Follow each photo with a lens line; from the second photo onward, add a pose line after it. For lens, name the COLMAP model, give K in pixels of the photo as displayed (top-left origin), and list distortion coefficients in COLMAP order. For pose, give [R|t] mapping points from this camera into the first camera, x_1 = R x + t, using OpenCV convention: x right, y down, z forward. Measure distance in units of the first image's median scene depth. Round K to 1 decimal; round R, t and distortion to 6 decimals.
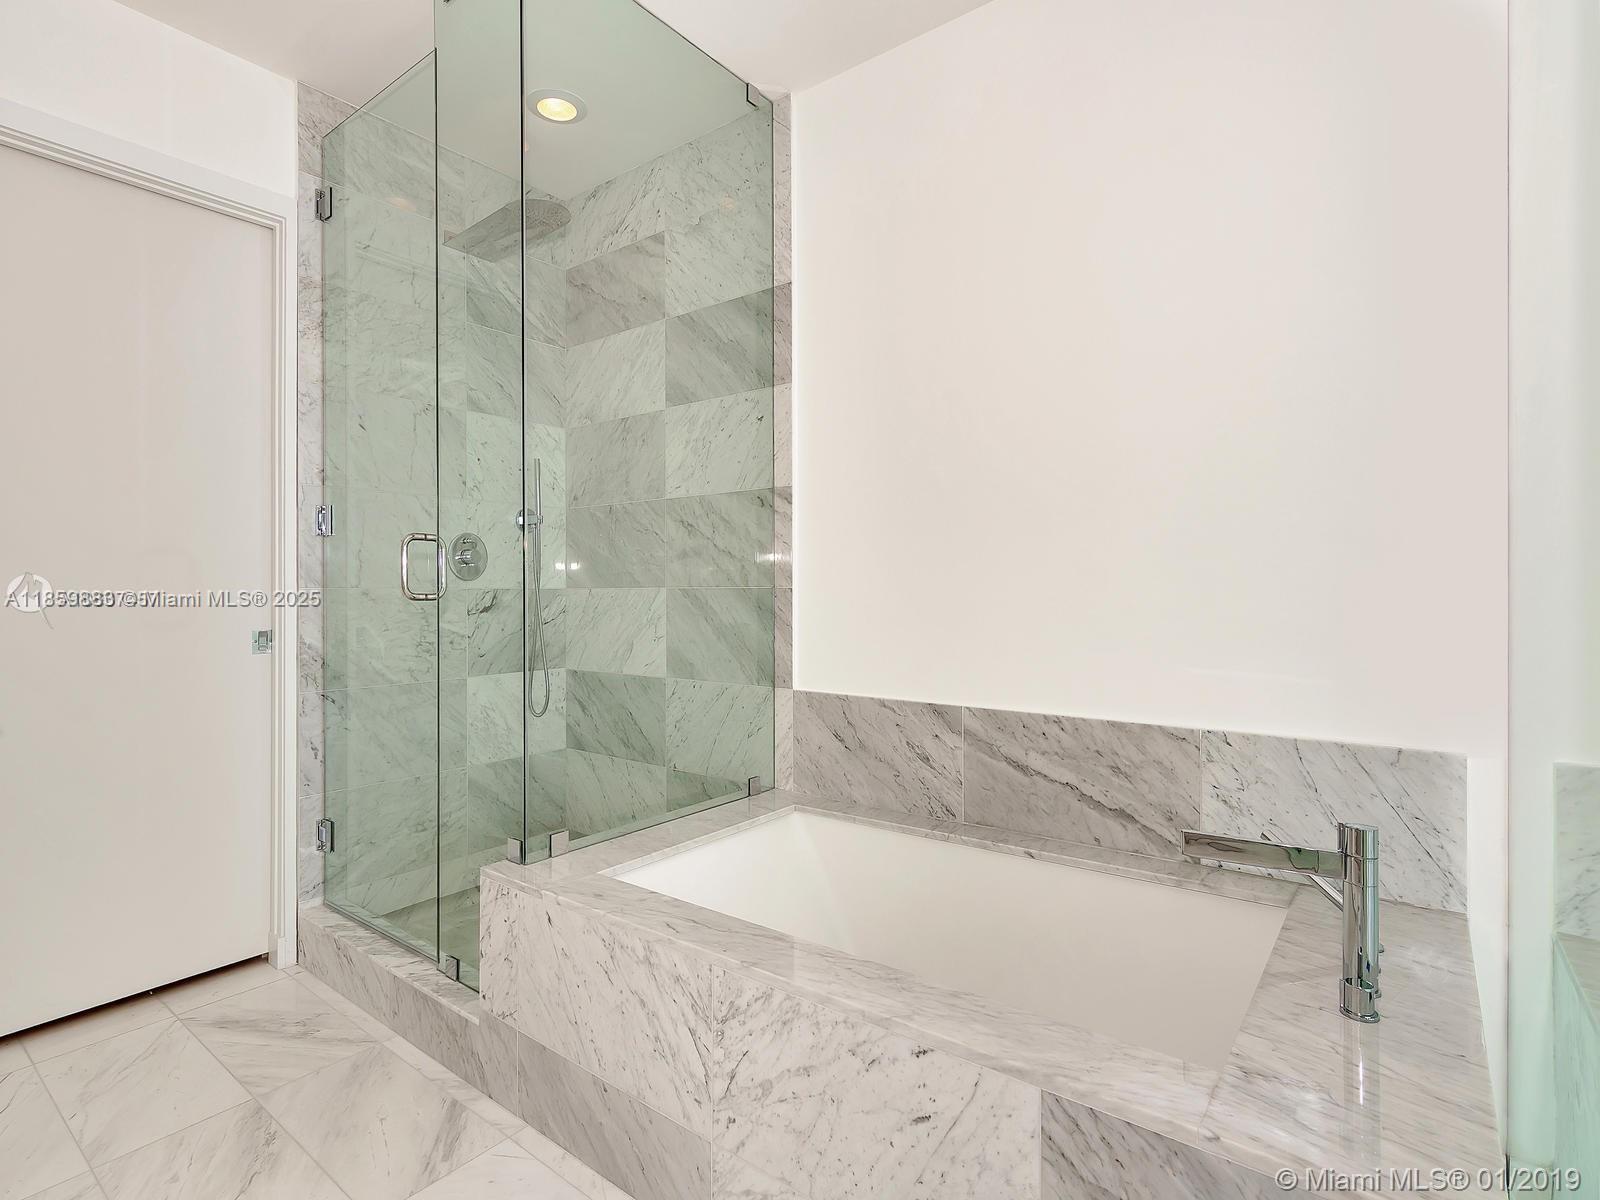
lens RADIAL K [[823.8, 0, 791.9], [0, 823.8, 589.1], [0, 0, 1]] dist [0.003936, 0.000860]
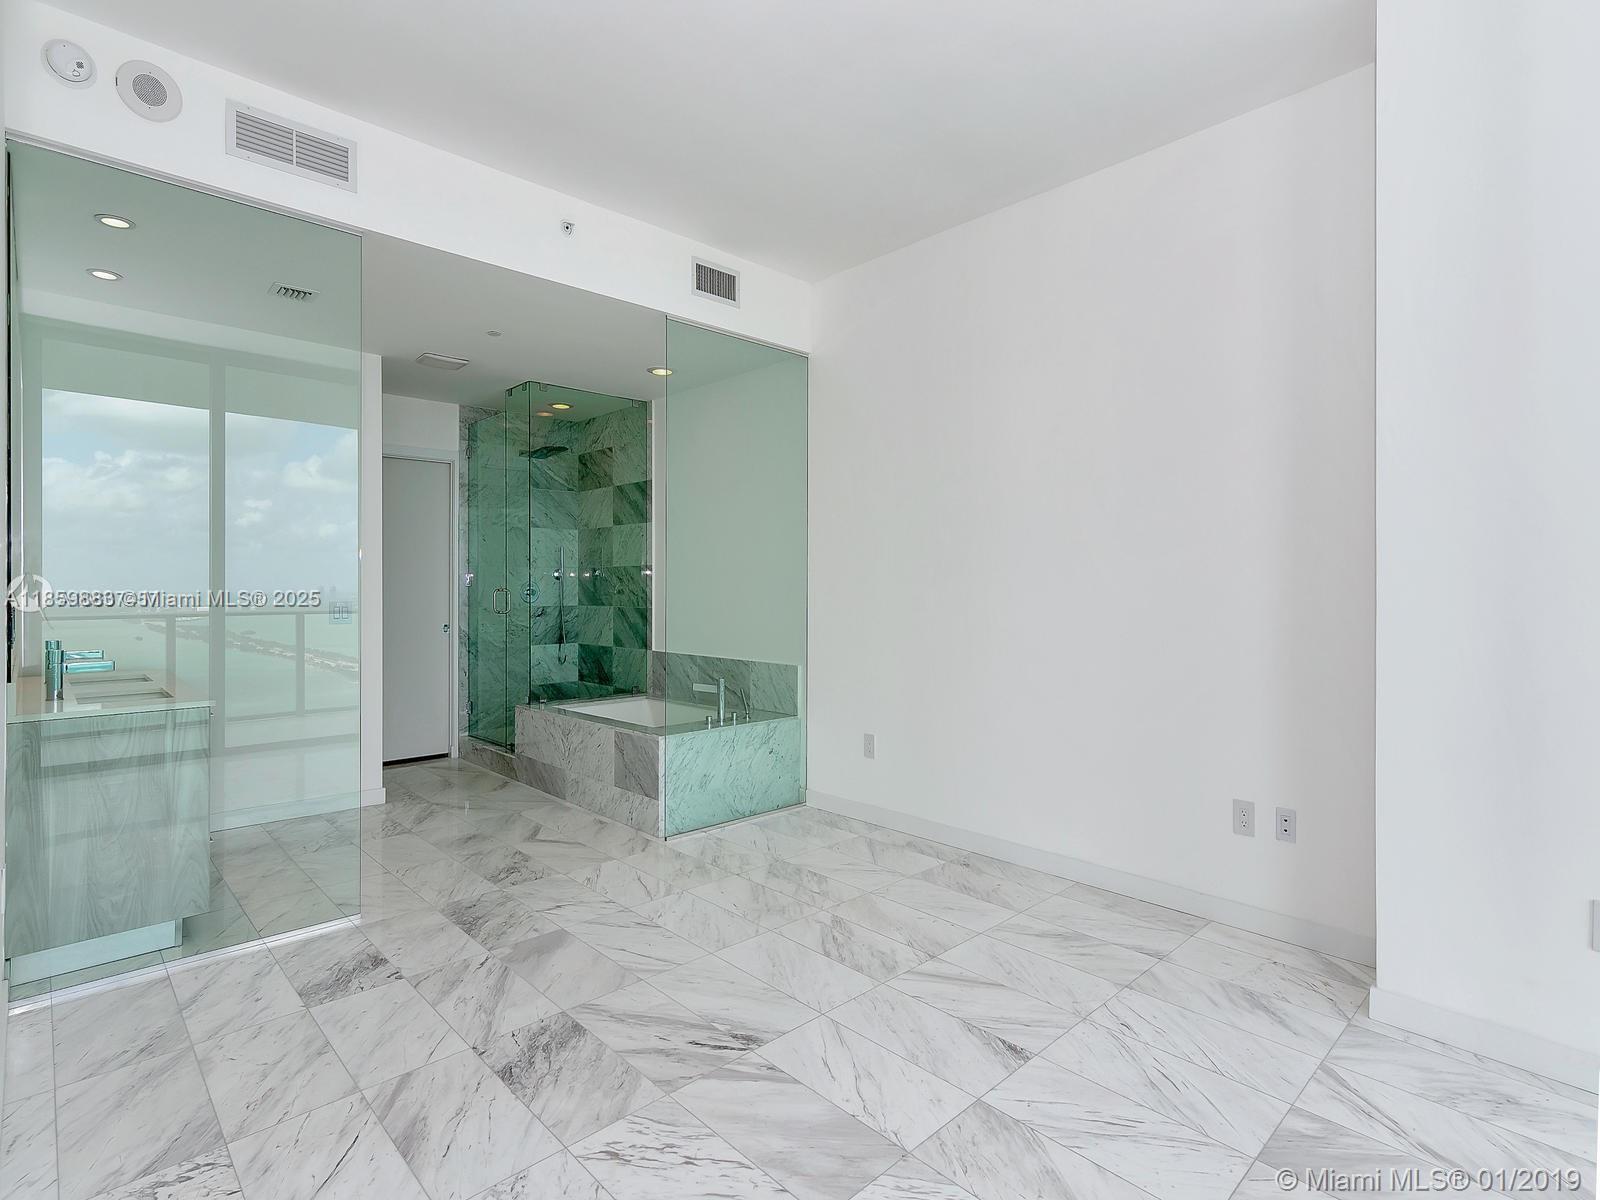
lens RADIAL K [[782.0, 0, 806.2], [0, 782.0, 584.6], [0, 0, 1]] dist [-0.002783, 0.002485]
pose [[0.991103, -0.001563, -0.133087, 0.715521], [0.000888, 0.999986, -0.005128, -0.054199], [0.133093, 0.004964, 0.991091, -1.138191]]
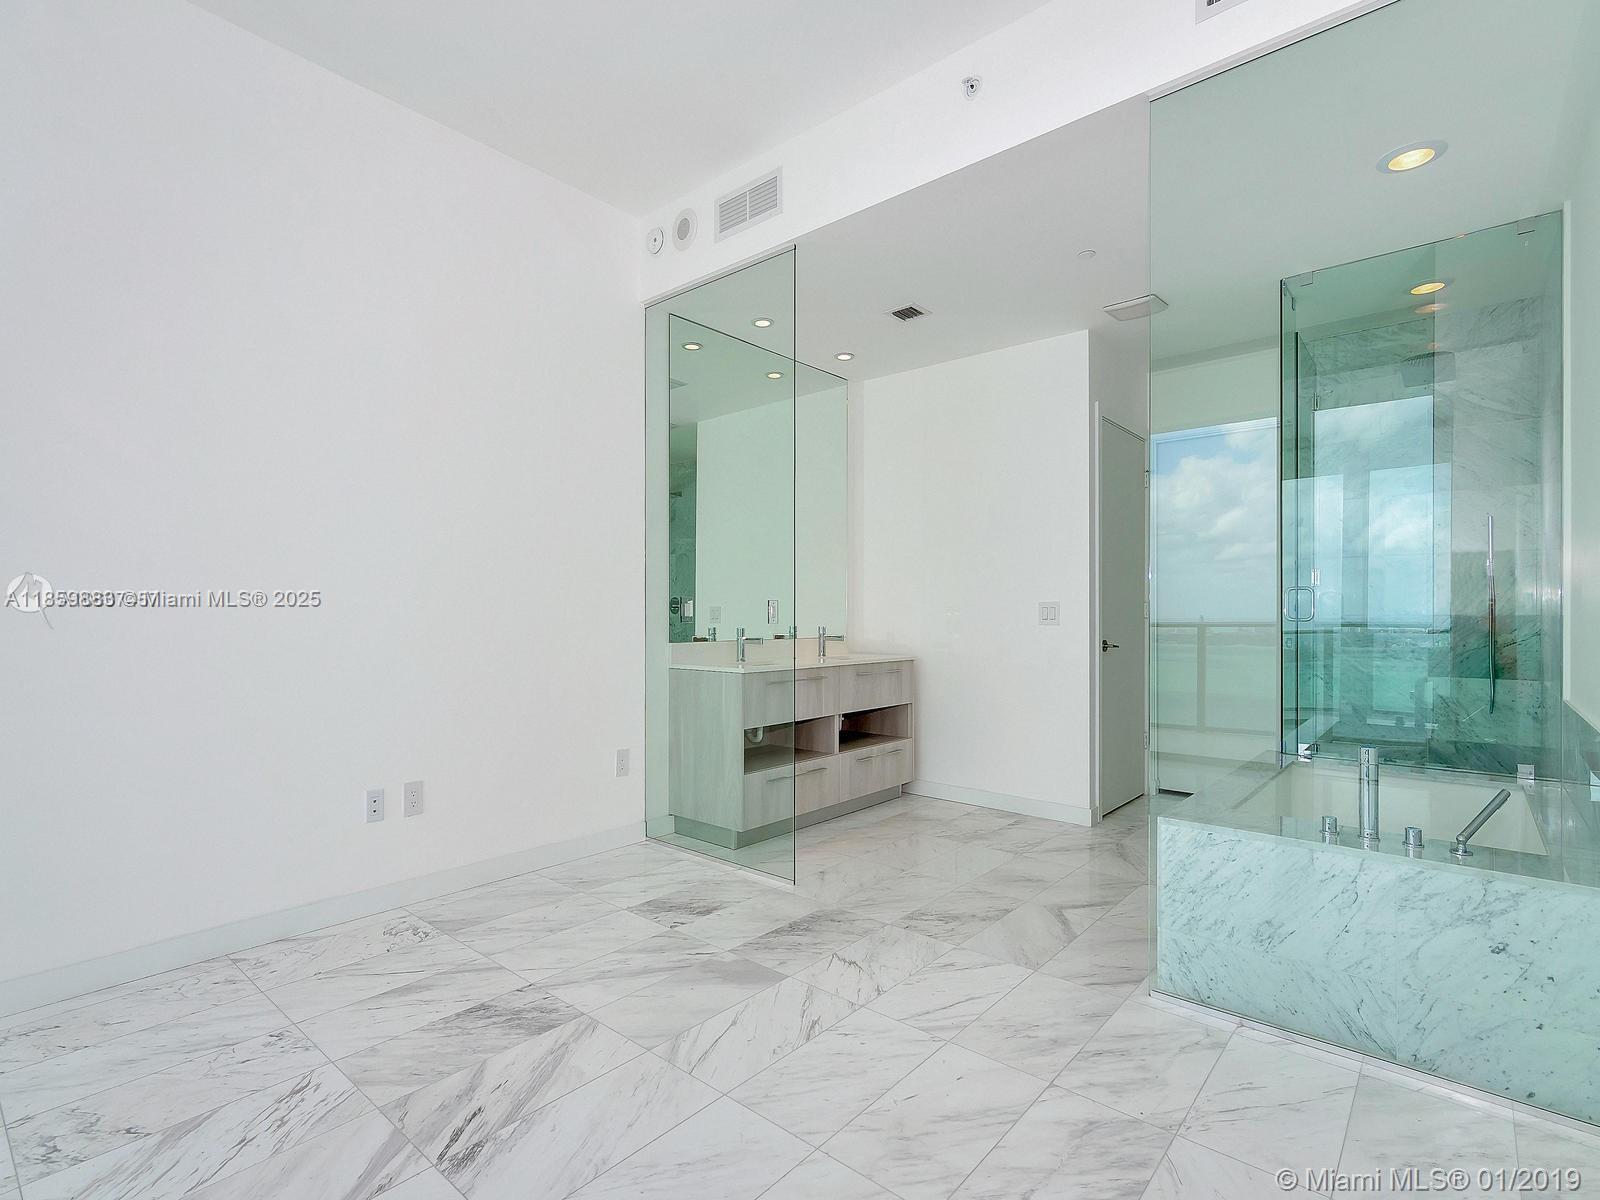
lens RADIAL K [[782.0, 0, 804.6], [0, 782.0, 615.9], [0, 0, 1]] dist [-0.002783, 0.002485]
pose [[-0.031255, -0.001630, -0.999510, 1.194624], [-0.002181, 0.999996, -0.001563, 0.015058], [0.999509, 0.002131, -0.031258, 0.106902]]
